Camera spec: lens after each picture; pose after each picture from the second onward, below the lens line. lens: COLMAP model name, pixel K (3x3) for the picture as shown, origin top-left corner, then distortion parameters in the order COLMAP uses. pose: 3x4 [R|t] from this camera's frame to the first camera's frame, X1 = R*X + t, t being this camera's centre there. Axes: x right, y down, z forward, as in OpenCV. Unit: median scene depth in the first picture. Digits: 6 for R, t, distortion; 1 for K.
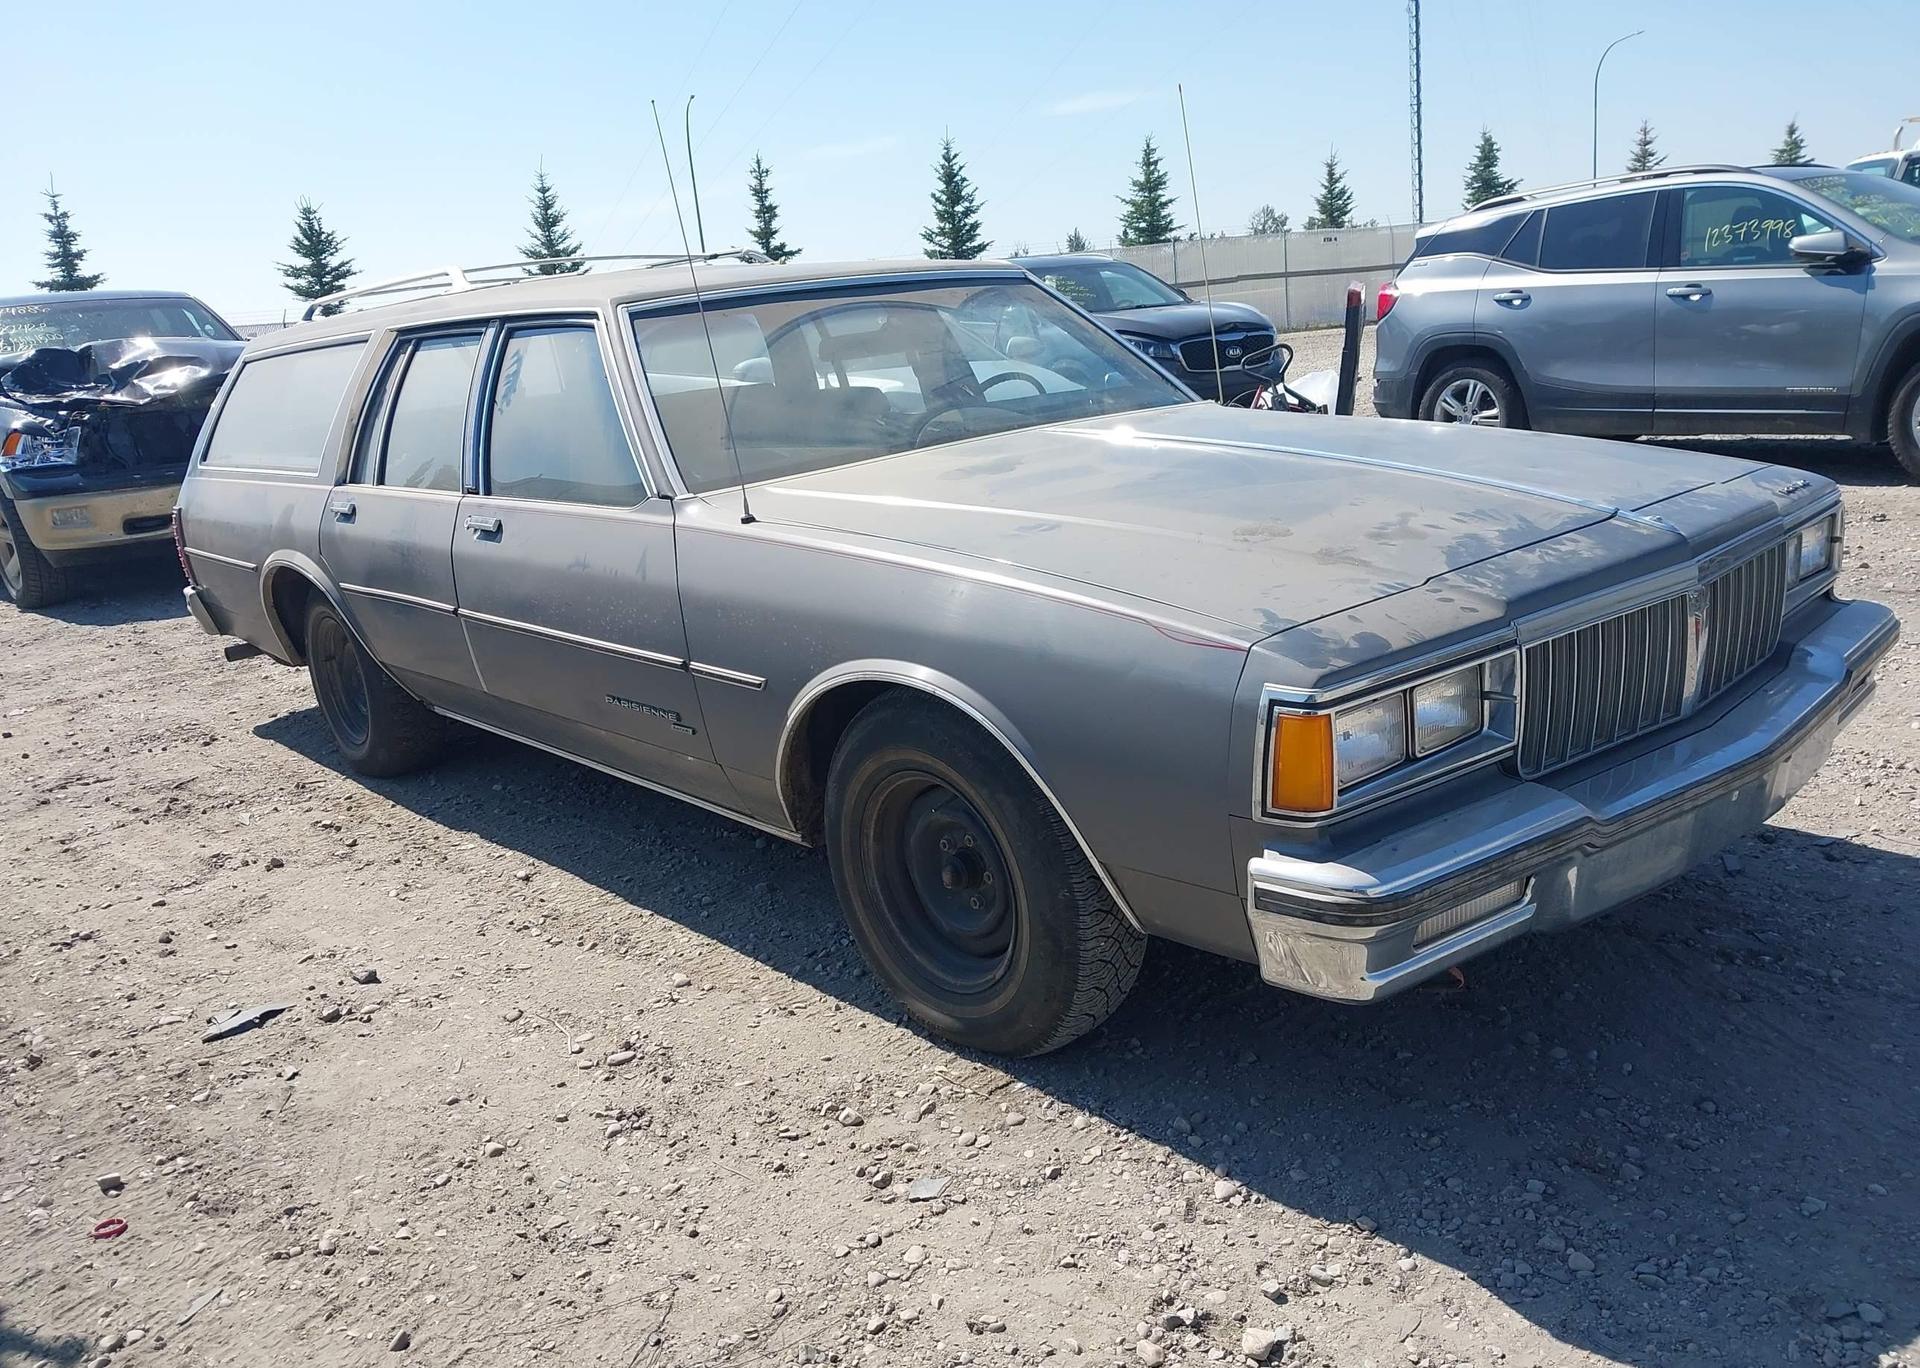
lens RADIAL K [[1514.6, 0, 948.8], [0, 1514.6, 686.1], [0, 0, 1]] dist [0.009318, -0.007828]
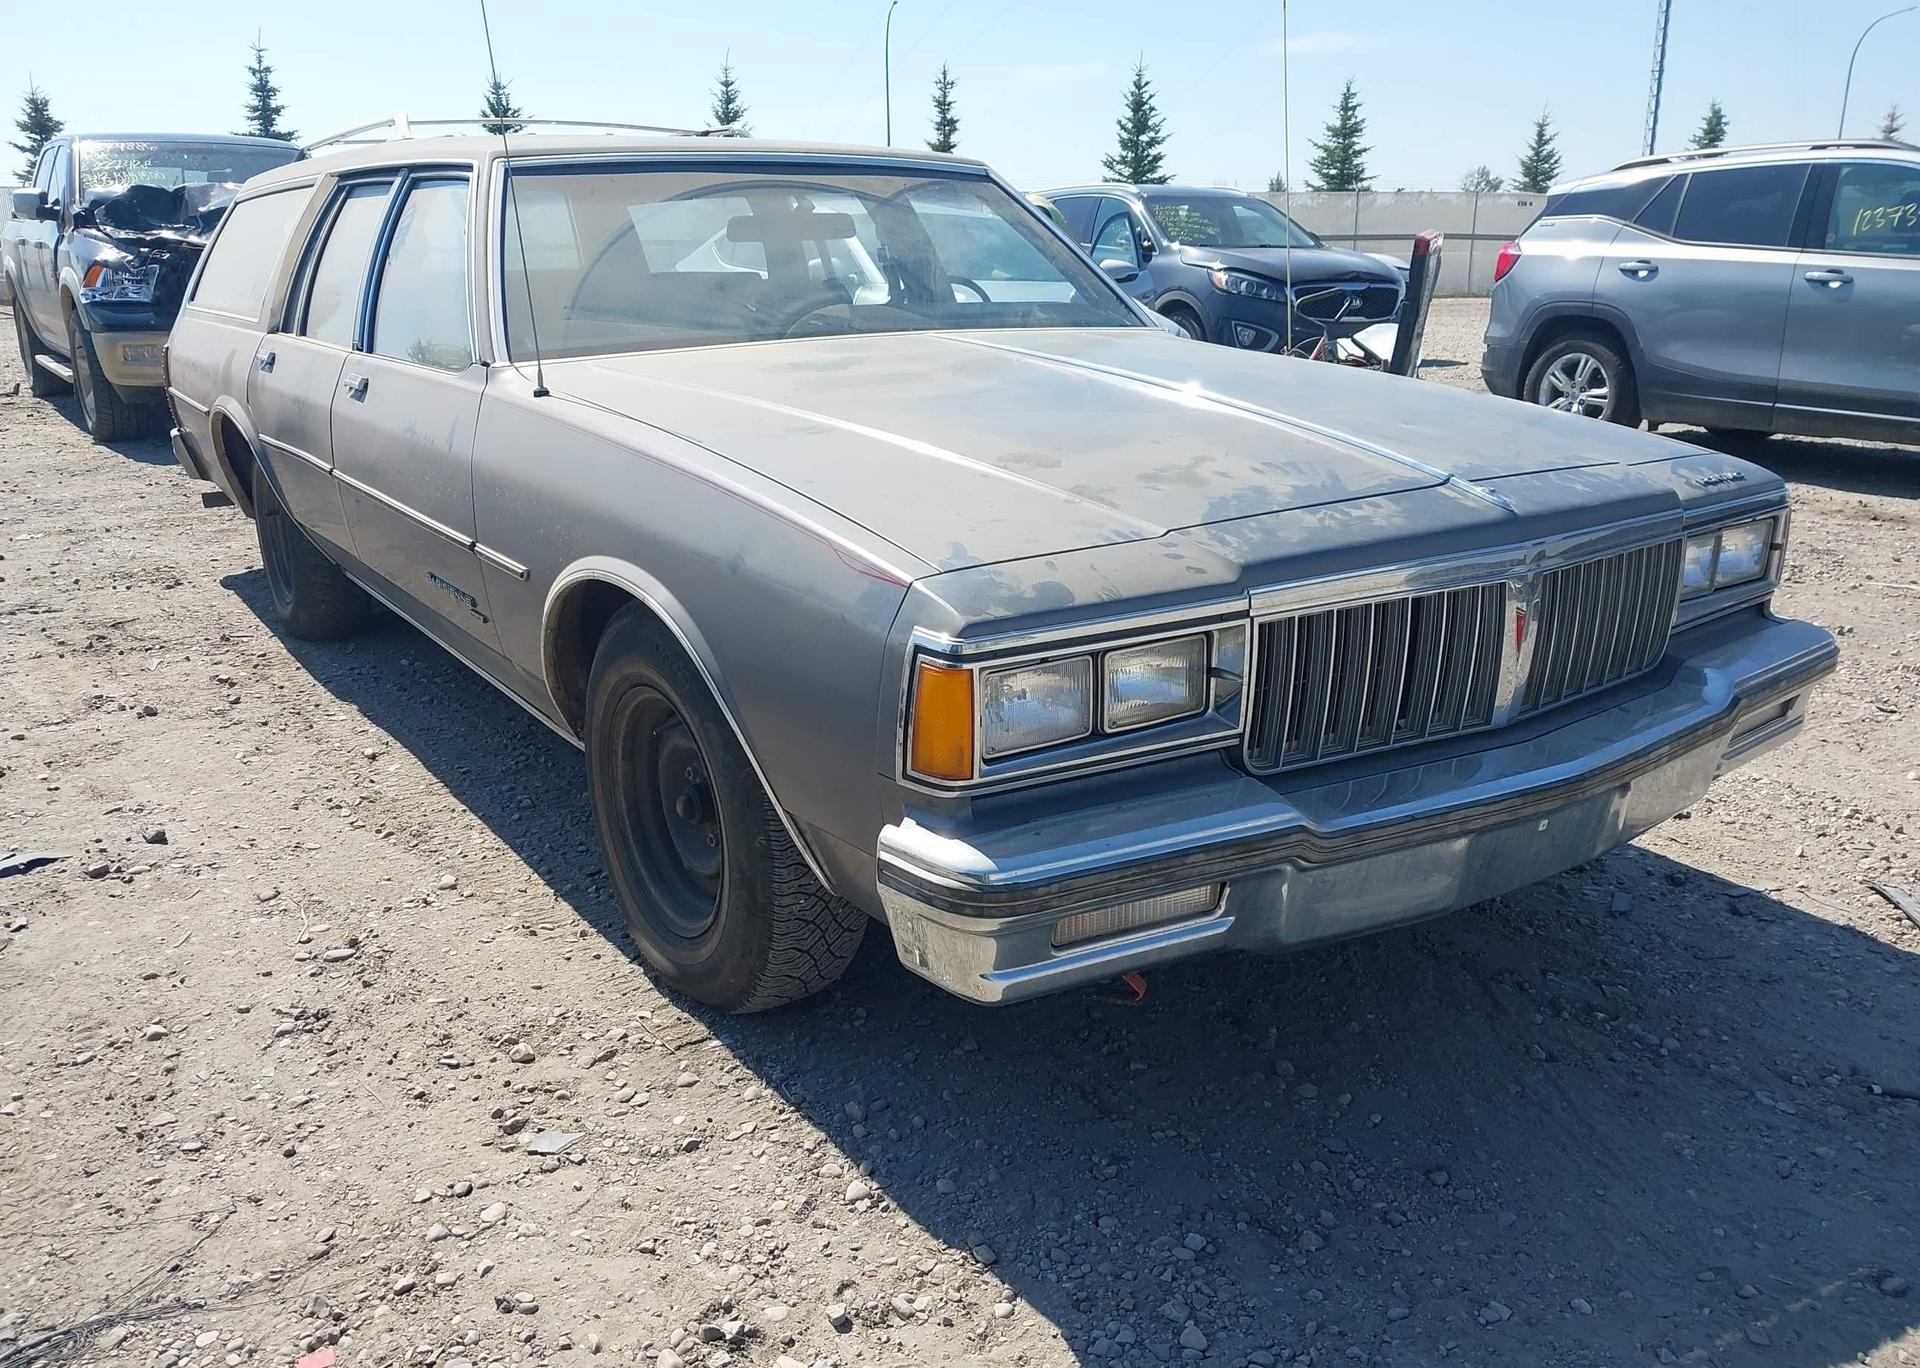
lens RADIAL K [[1514.6, 0, 952.7], [0, 1514.6, 694.5], [0, 0, 1]] dist [0.009318, -0.007828]
pose [[0.989396, 0.117110, -0.085911, 0.206393], [-0.112690, 0.992128, 0.054617, -0.008075], [0.091631, -0.044357, 0.994805, 0.100390]]
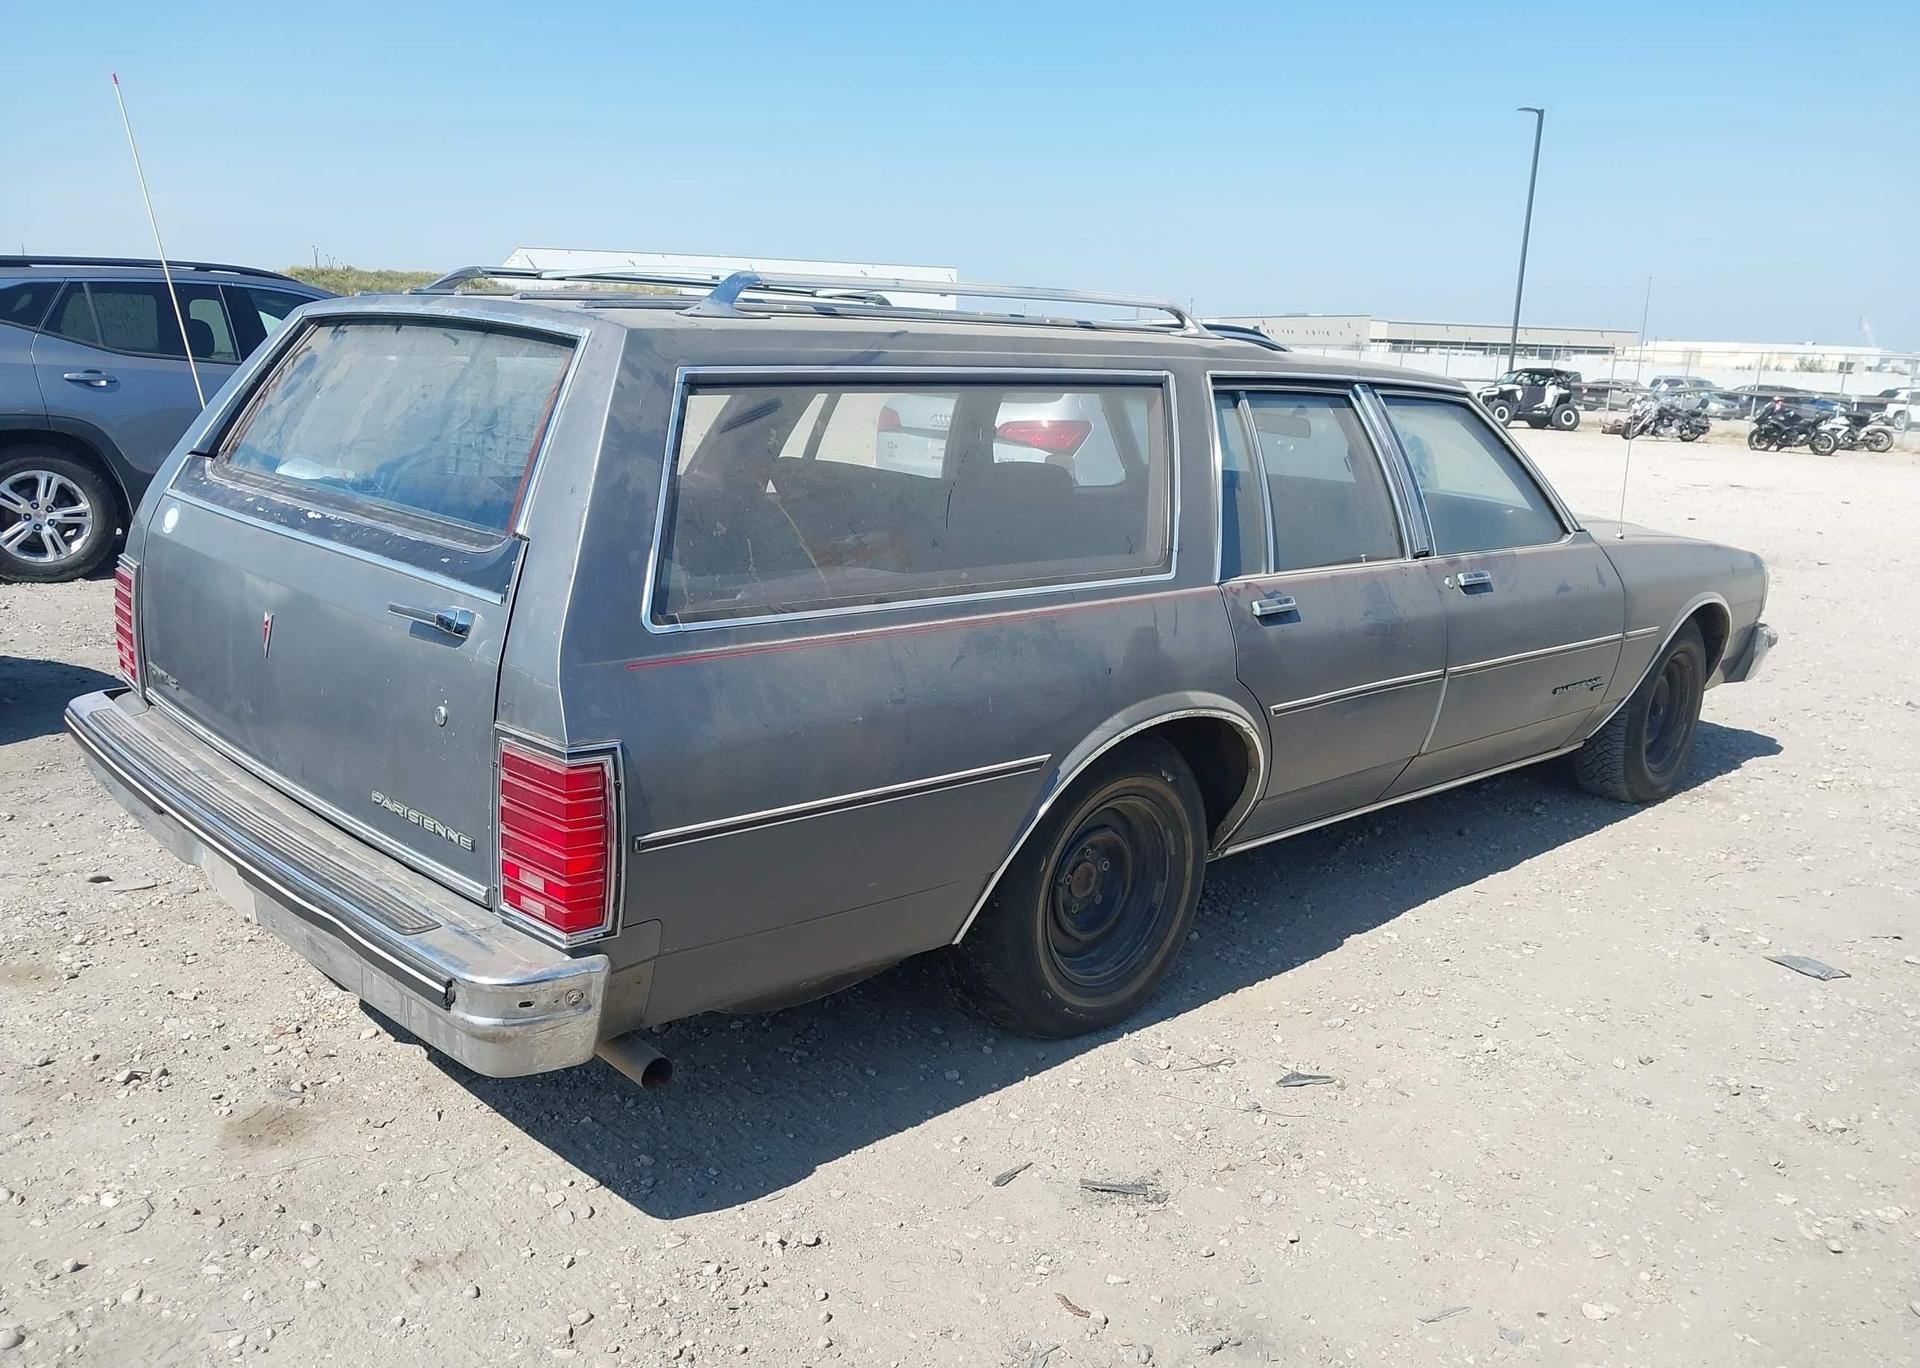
lens RADIAL K [[1514.6, 0, 973.0], [0, 1514.6, 680.7], [0, 0, 1]] dist [0.009318, -0.007828]
pose [[-0.052613, -0.122936, 0.991019, -1.634847], [0.199604, 0.971073, 0.131058, -0.298354], [-0.978463, 0.204707, -0.026552, 1.672788]]
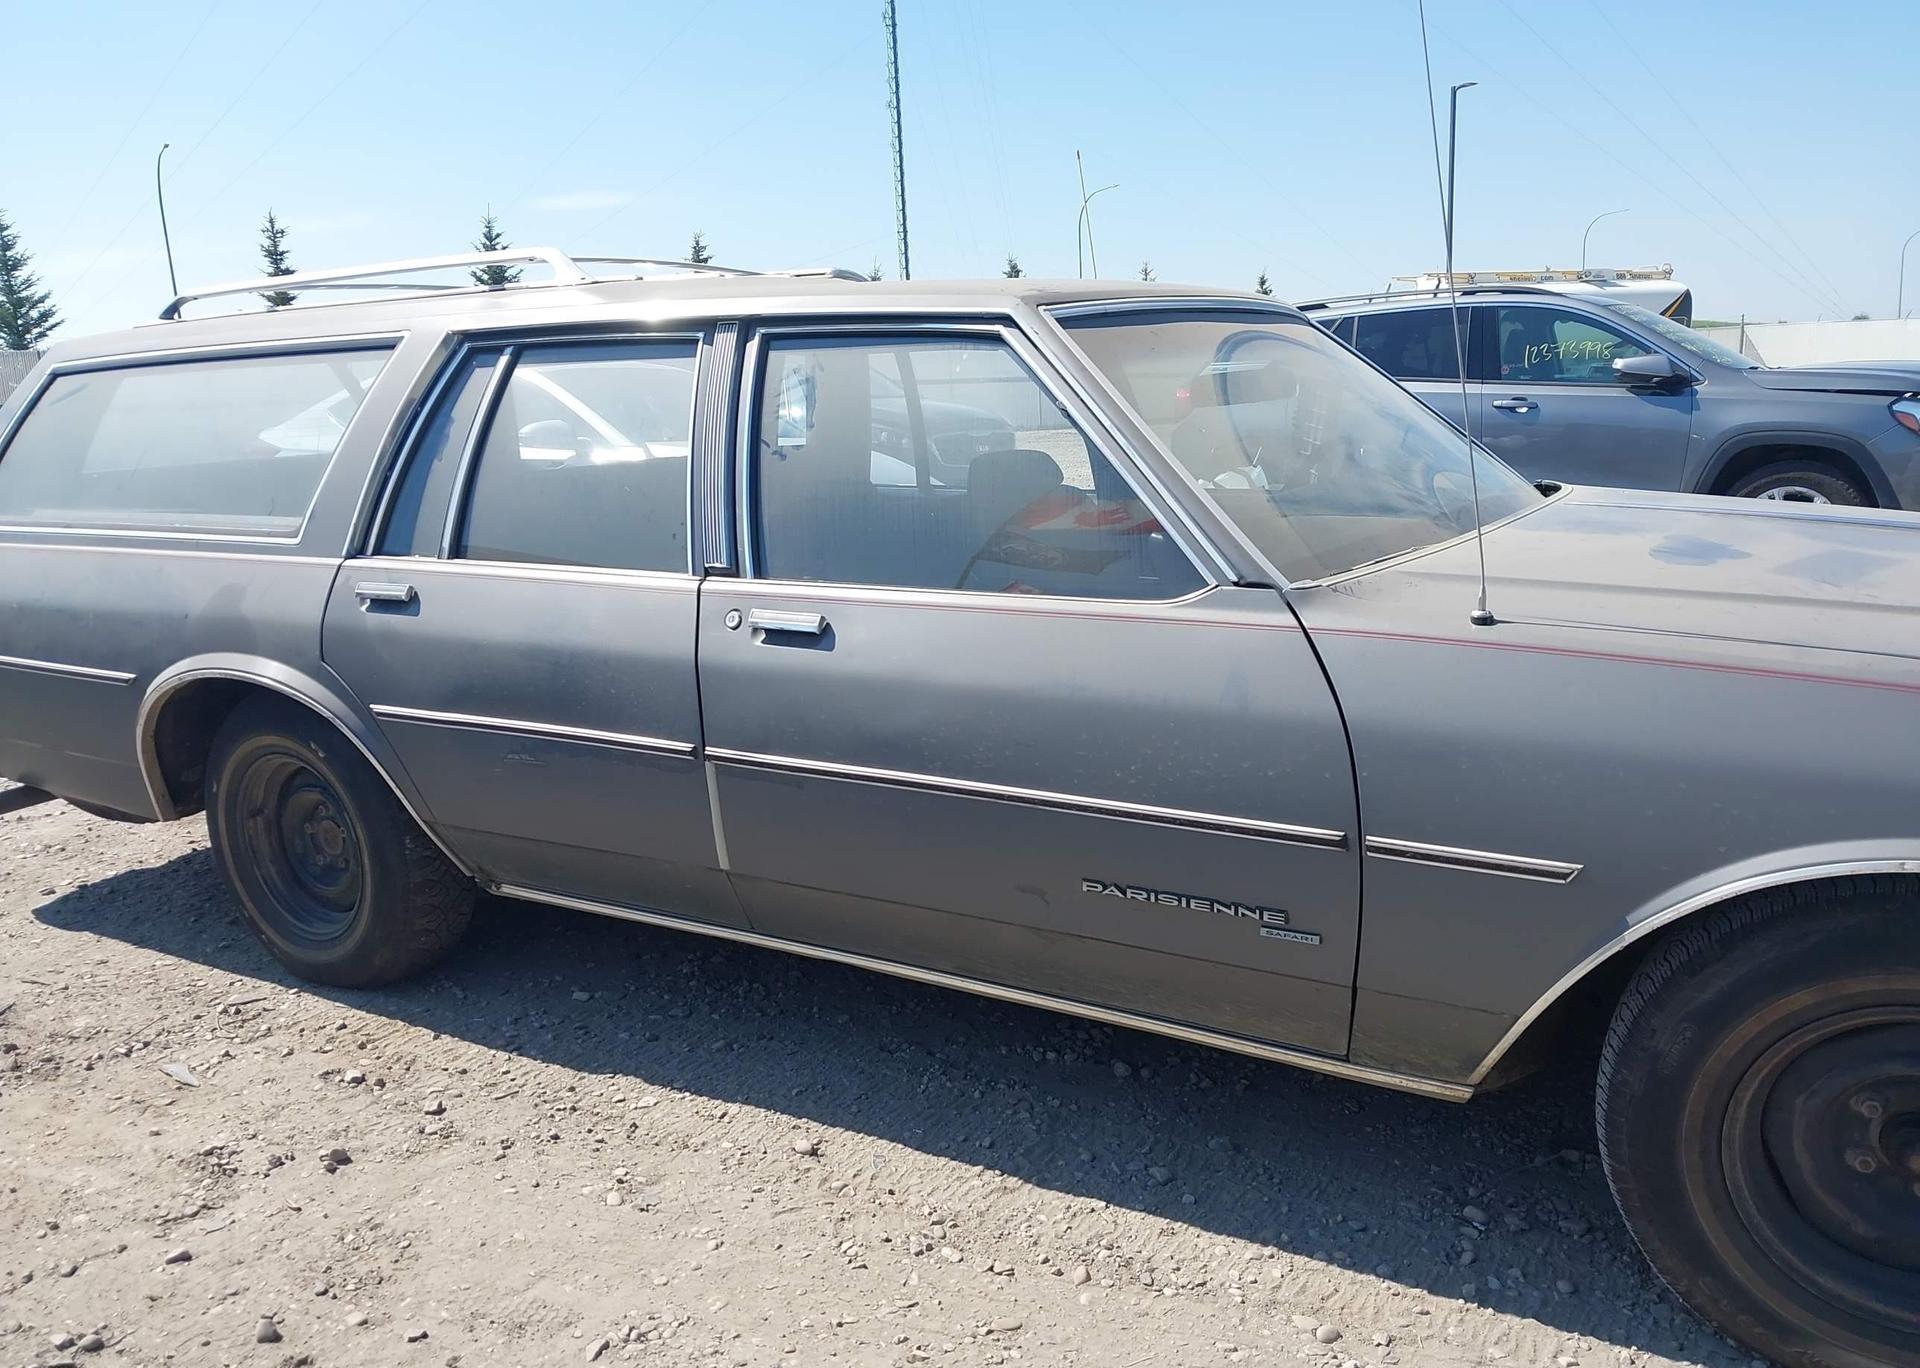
lens RADIAL K [[1514.6, 0, 952.2], [0, 1514.6, 678.0], [0, 0, 1]] dist [0.009318, -0.007828]
pose [[0.948022, -0.001212, 0.318203, -0.546805], [0.022897, 0.997660, -0.064417, -0.045641], [-0.317381, 0.068355, 0.945831, 0.431371]]
